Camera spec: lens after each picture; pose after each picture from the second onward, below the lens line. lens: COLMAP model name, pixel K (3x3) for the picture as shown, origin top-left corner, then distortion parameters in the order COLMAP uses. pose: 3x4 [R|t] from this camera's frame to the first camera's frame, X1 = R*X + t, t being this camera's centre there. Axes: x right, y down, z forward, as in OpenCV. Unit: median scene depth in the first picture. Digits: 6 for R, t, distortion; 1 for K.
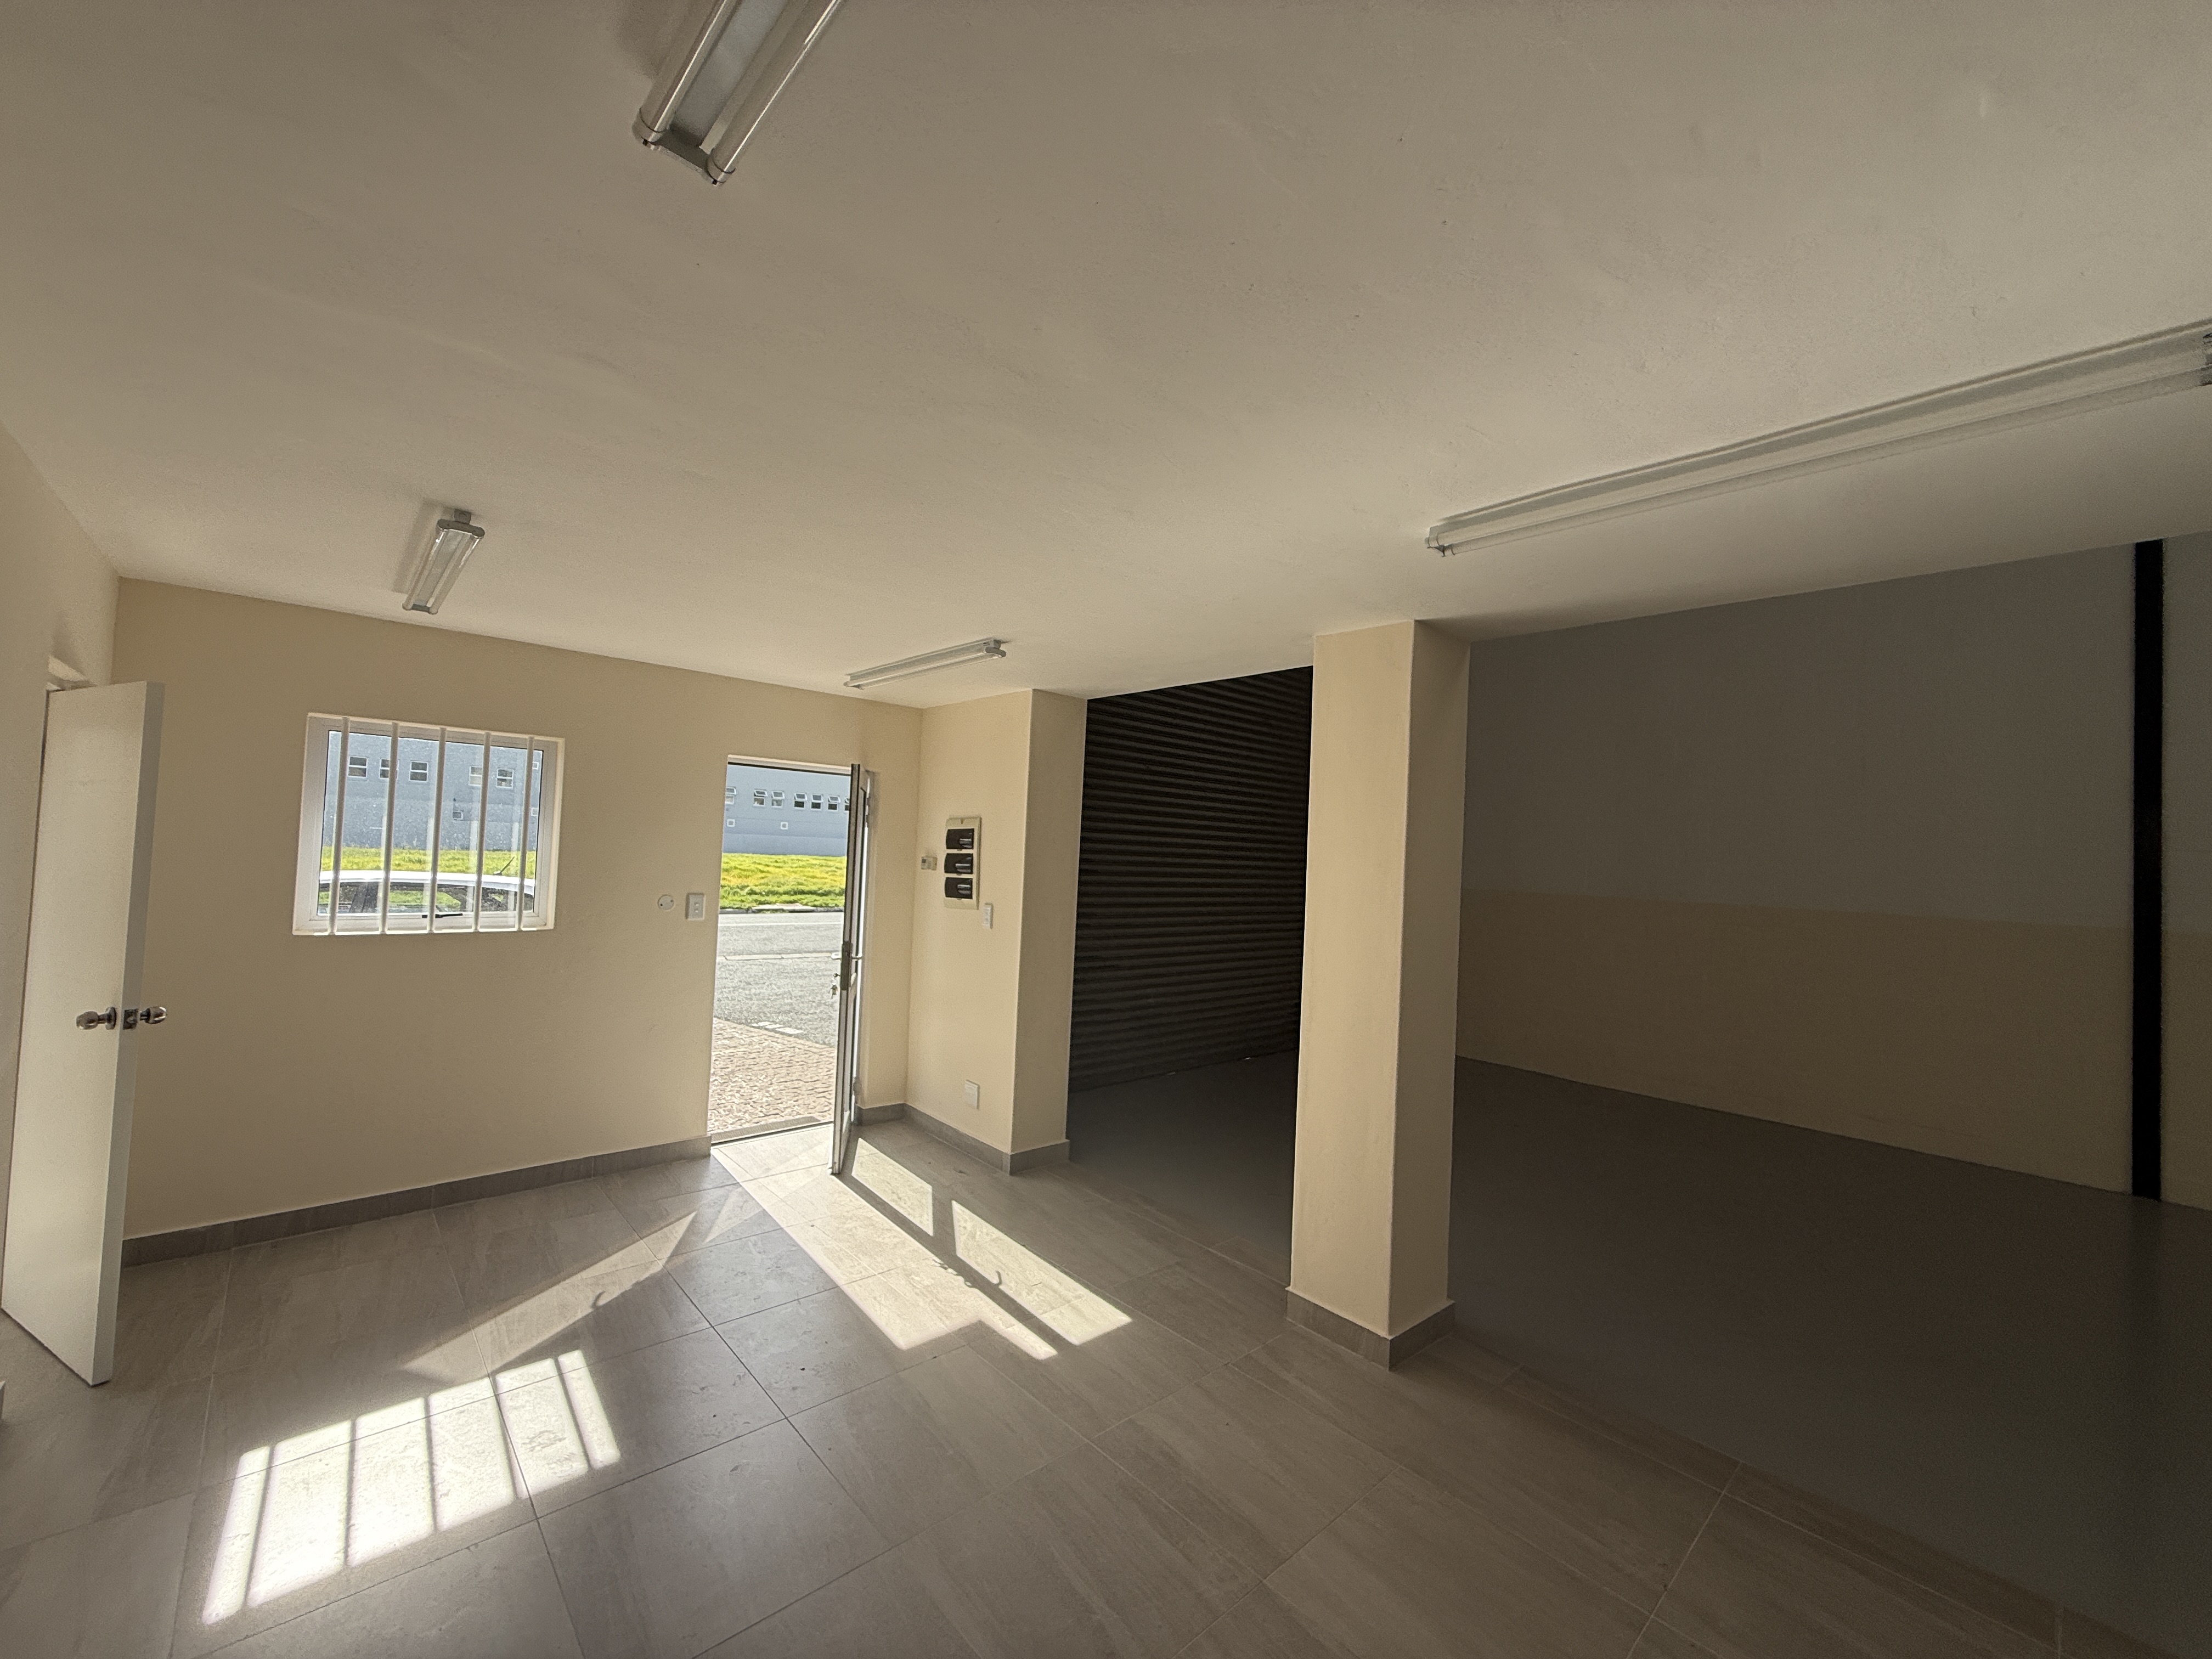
lens RADIAL K [[880.5, 0, 1098.1], [0, 880.5, 826.9], [0, 0, 1]] dist [-0.002064, 0.000276]
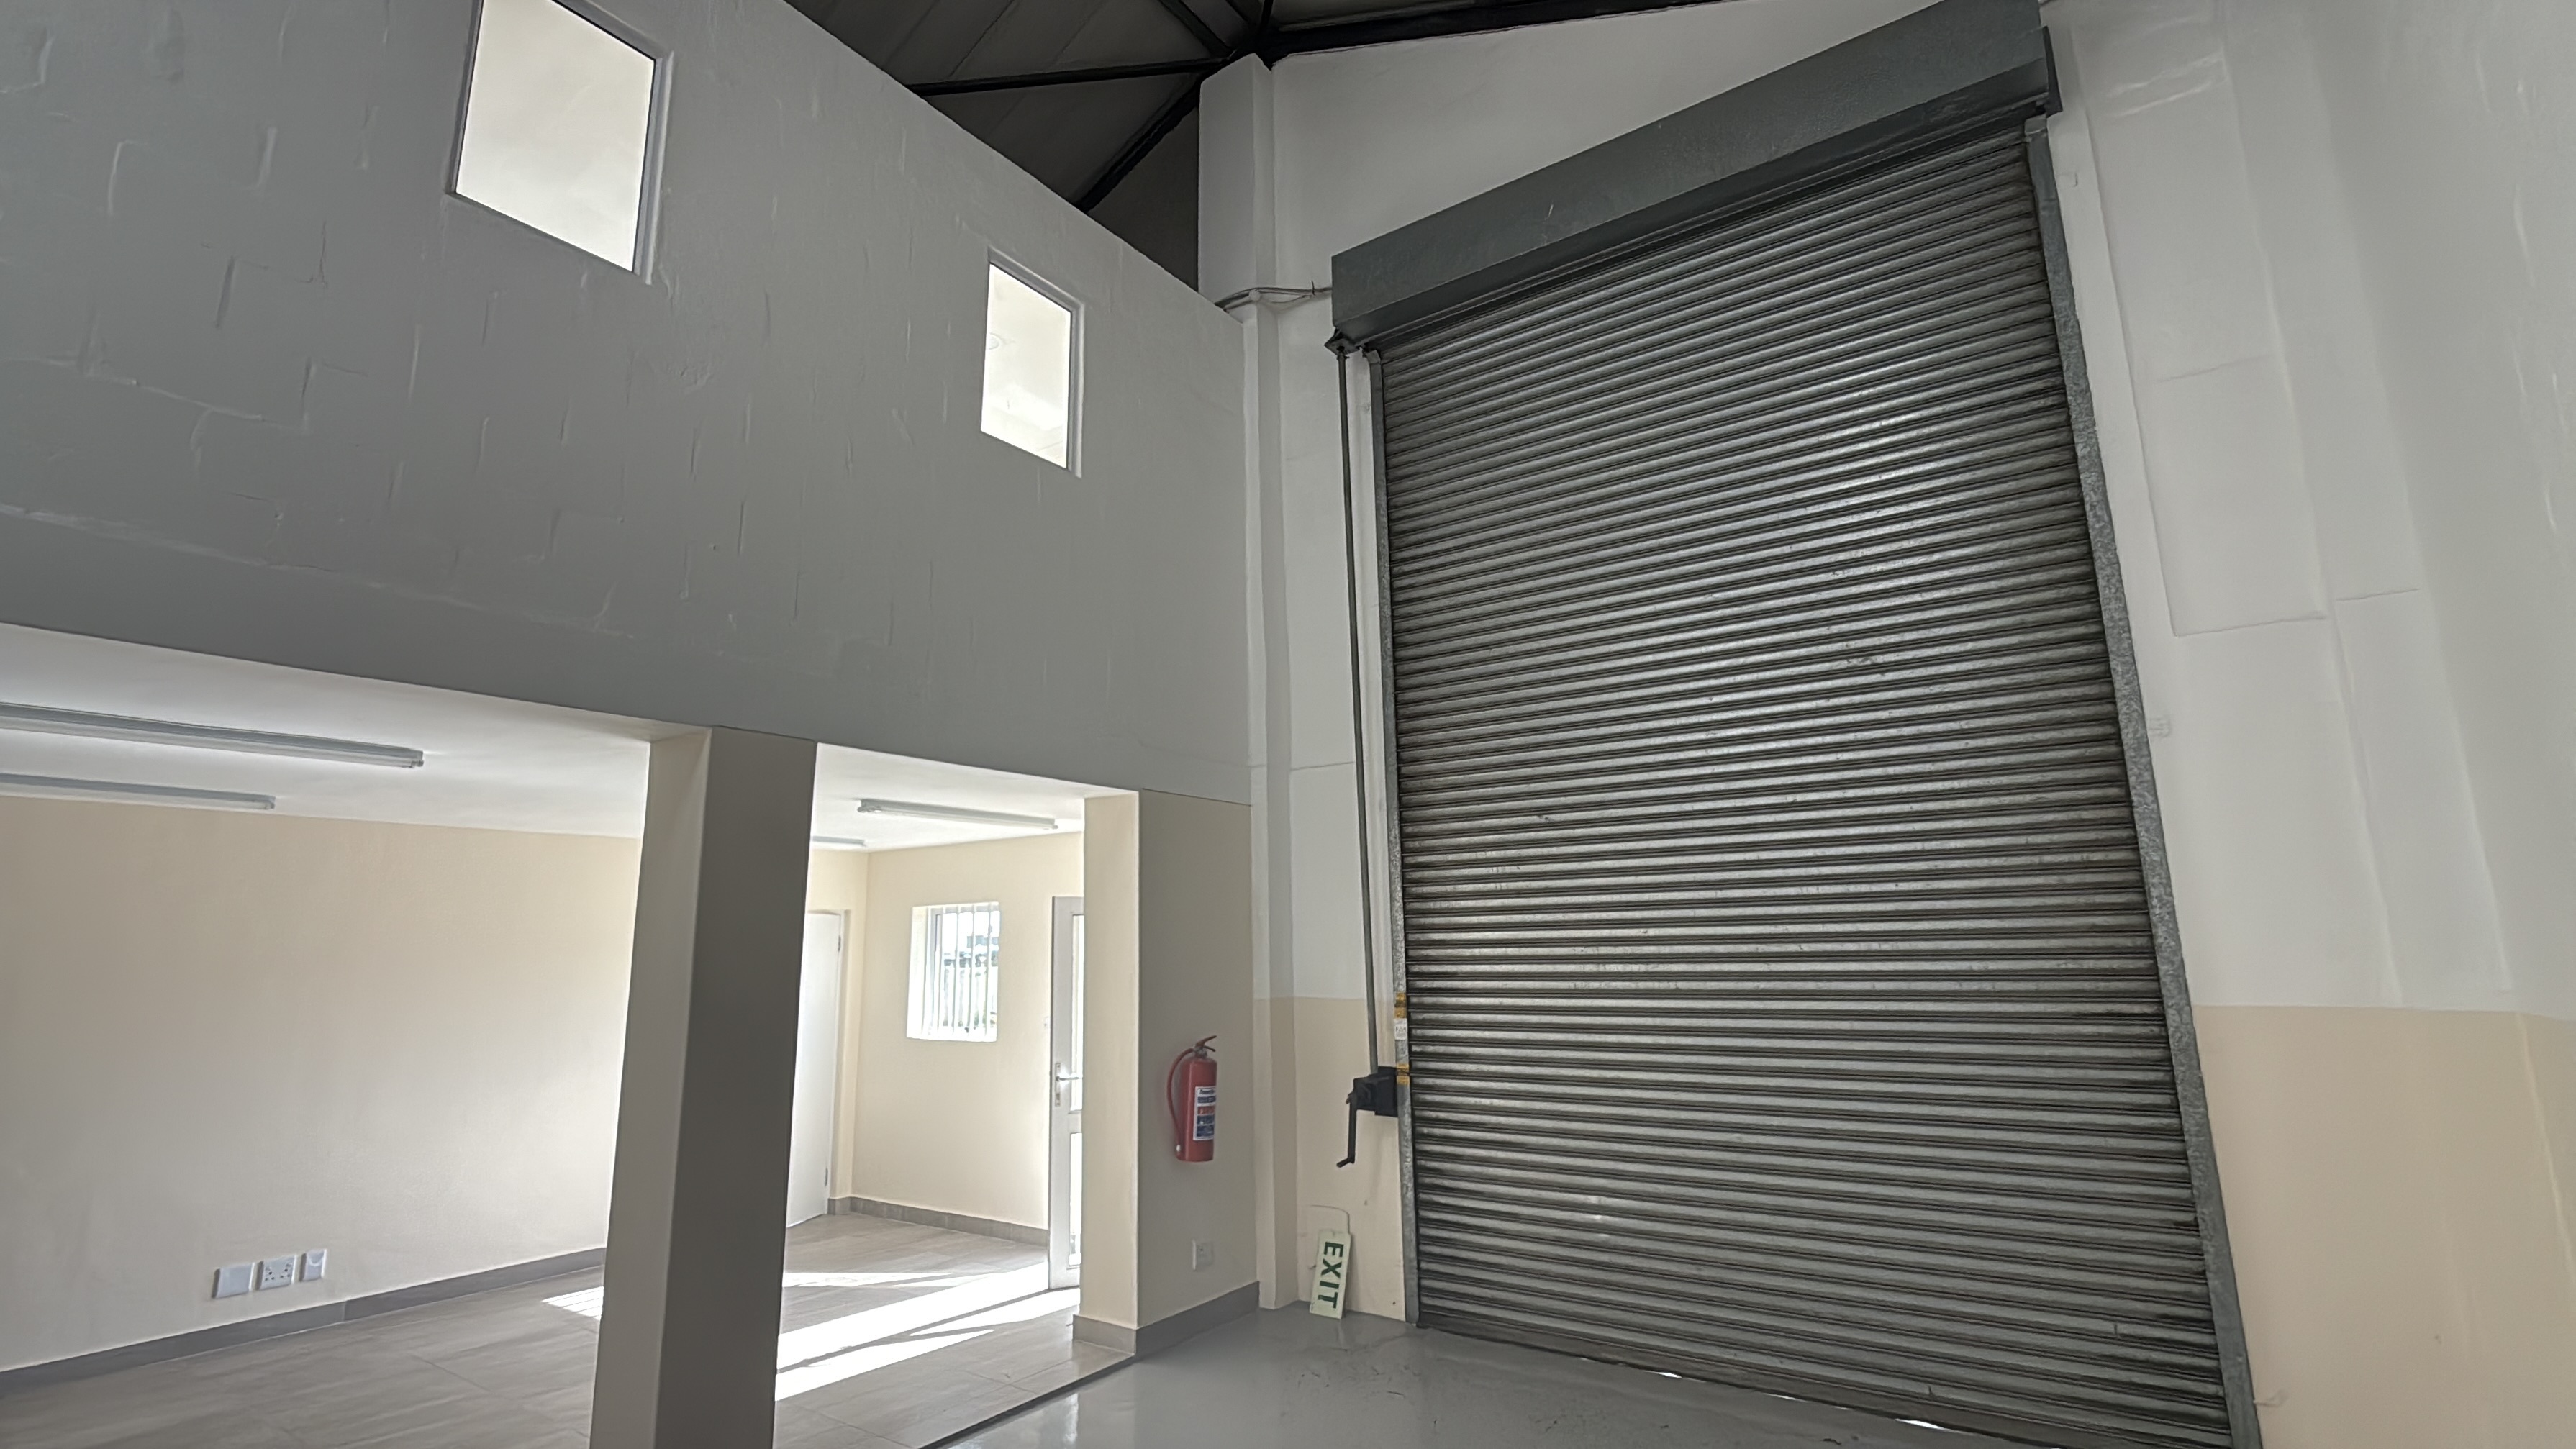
lens RADIAL K [[1157.1, 0, 1285.1], [0, 1157.1, 717.6], [0, 0, 1]] dist [0.003405, 0.000088]
pose [[0.212948, -0.239014, -0.947378, 1.444542], [0.055021, 0.971013, -0.232609, 0.077764], [0.975513, -0.002592, 0.219926, 1.115293]]
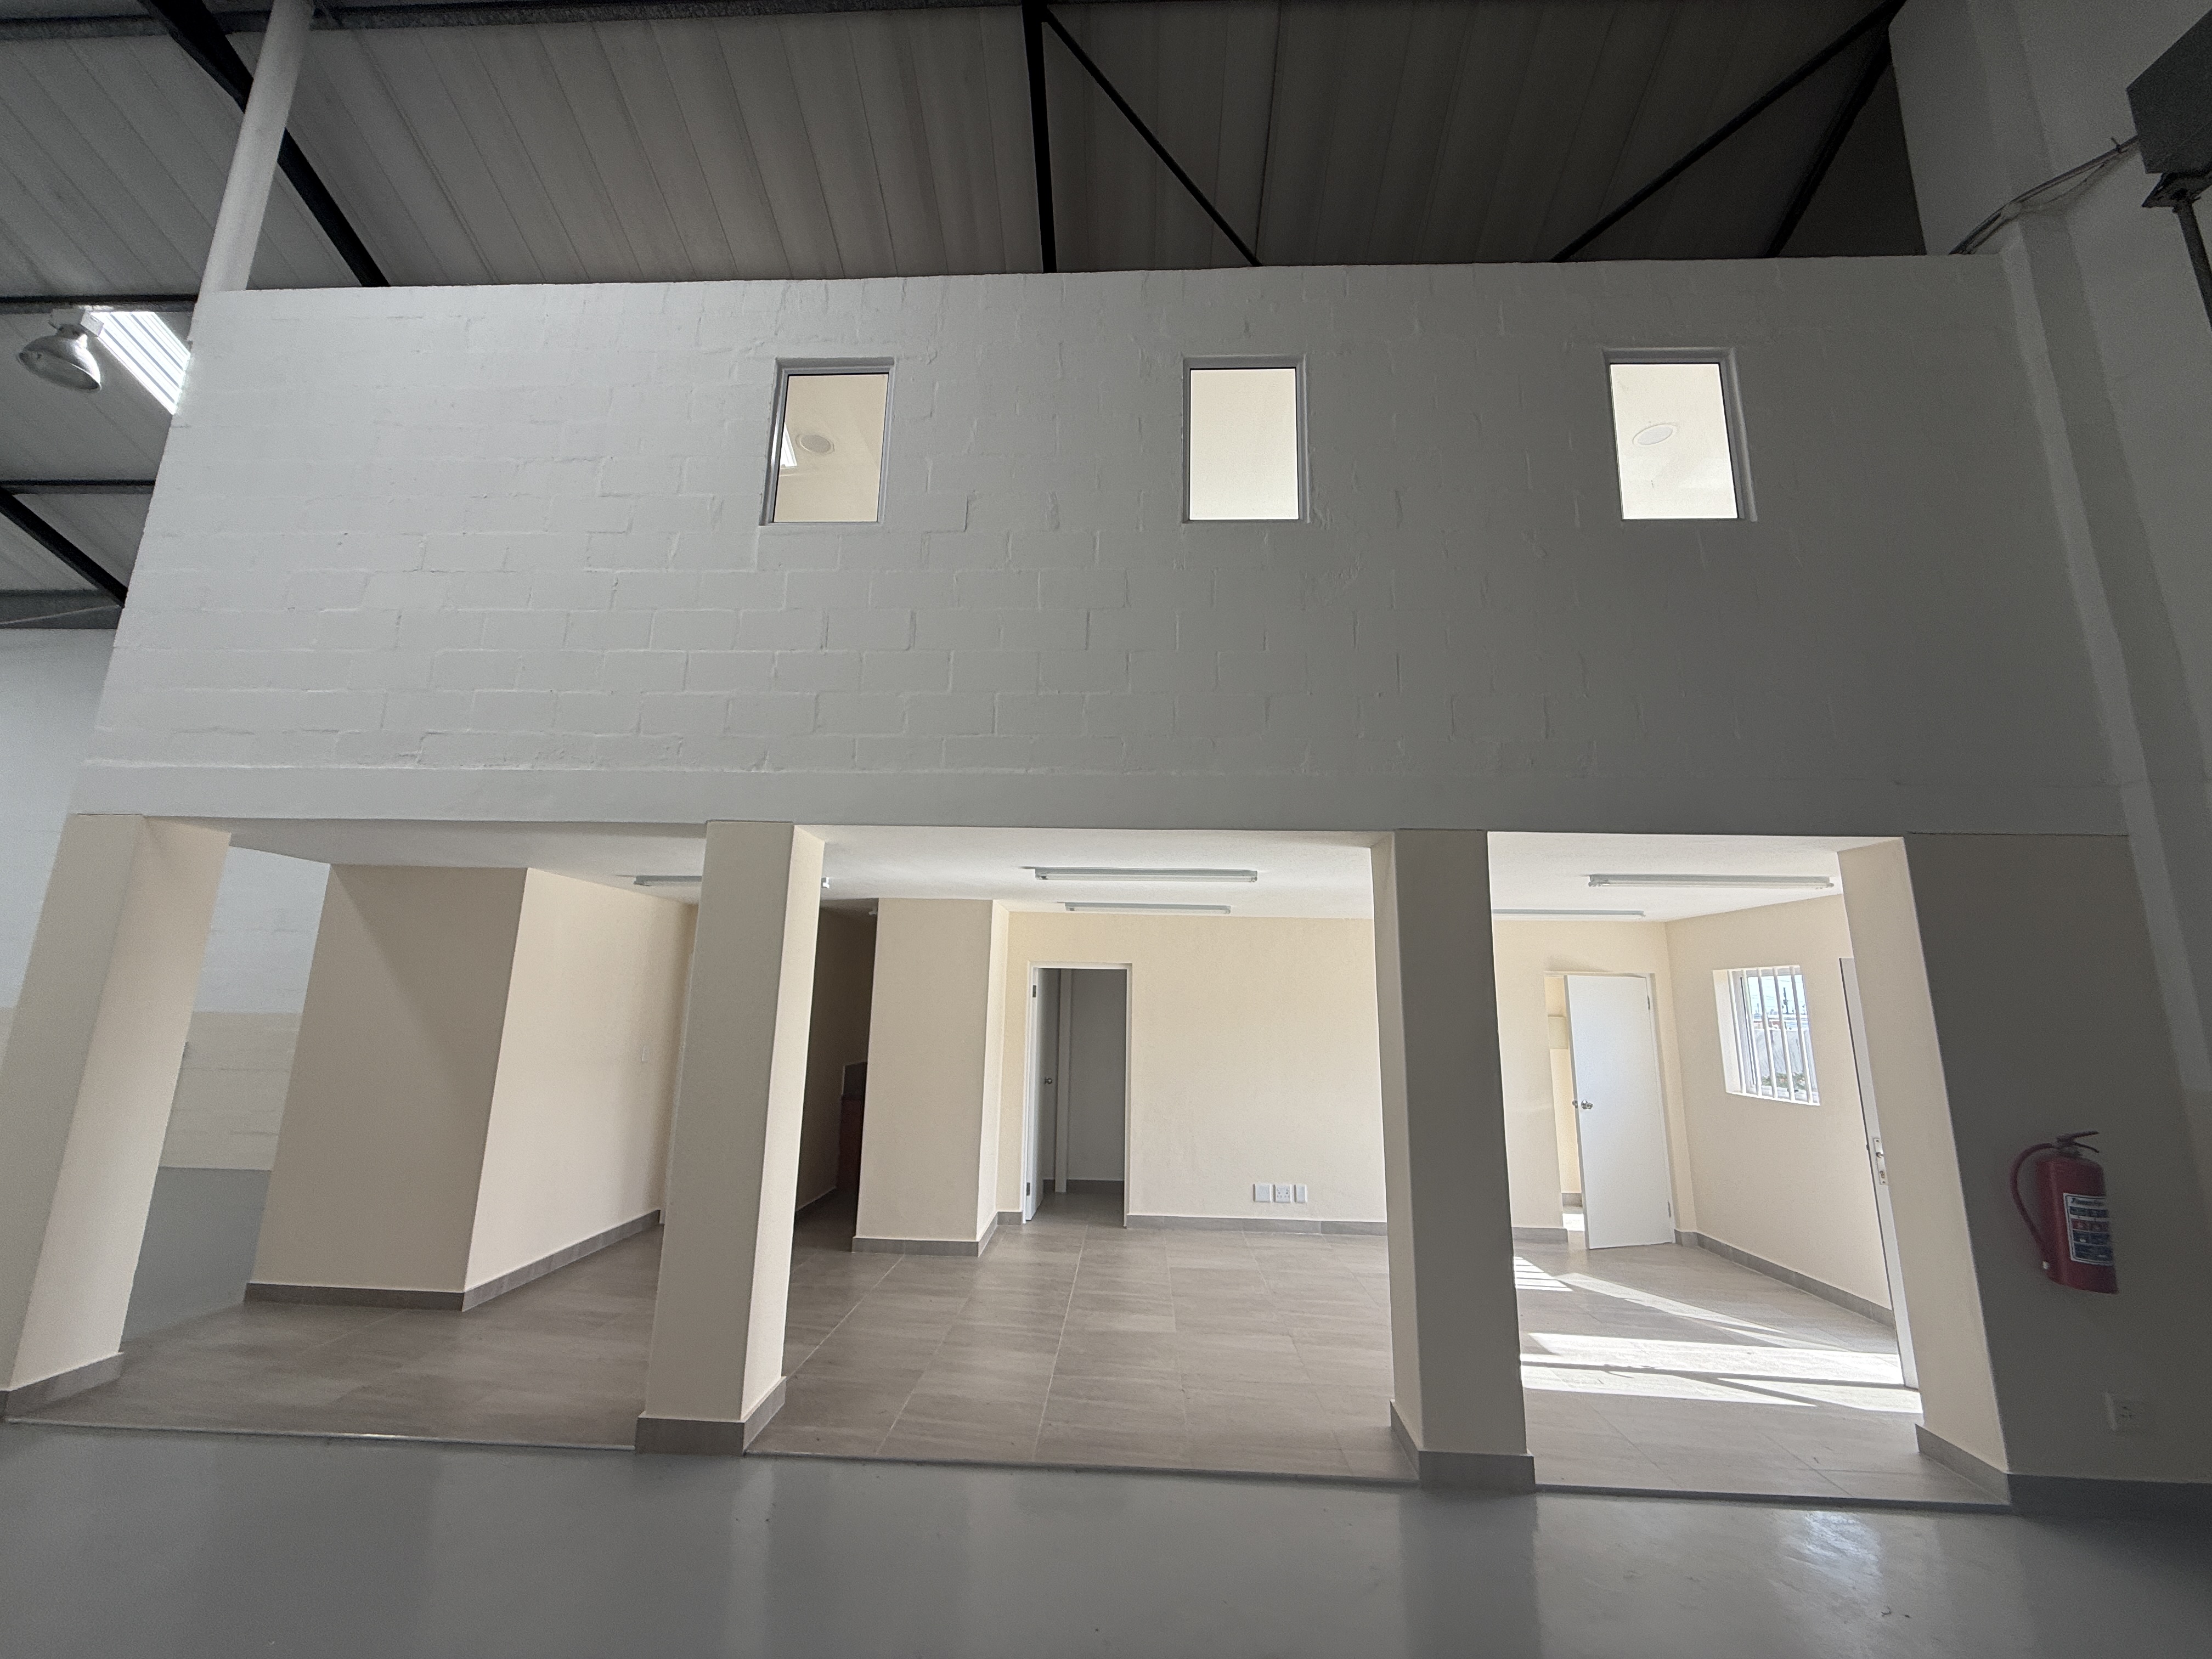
lens RADIAL K [[880.5, 0, 1098.1], [0, 880.5, 826.9], [0, 0, 1]] dist [-0.002064, 0.000276]
pose [[-0.706109, -0.196607, -0.680262, 1.281292], [-0.029393, 0.967991, -0.249256, 0.076460], [0.707493, -0.156007, -0.689286, 1.309228]]
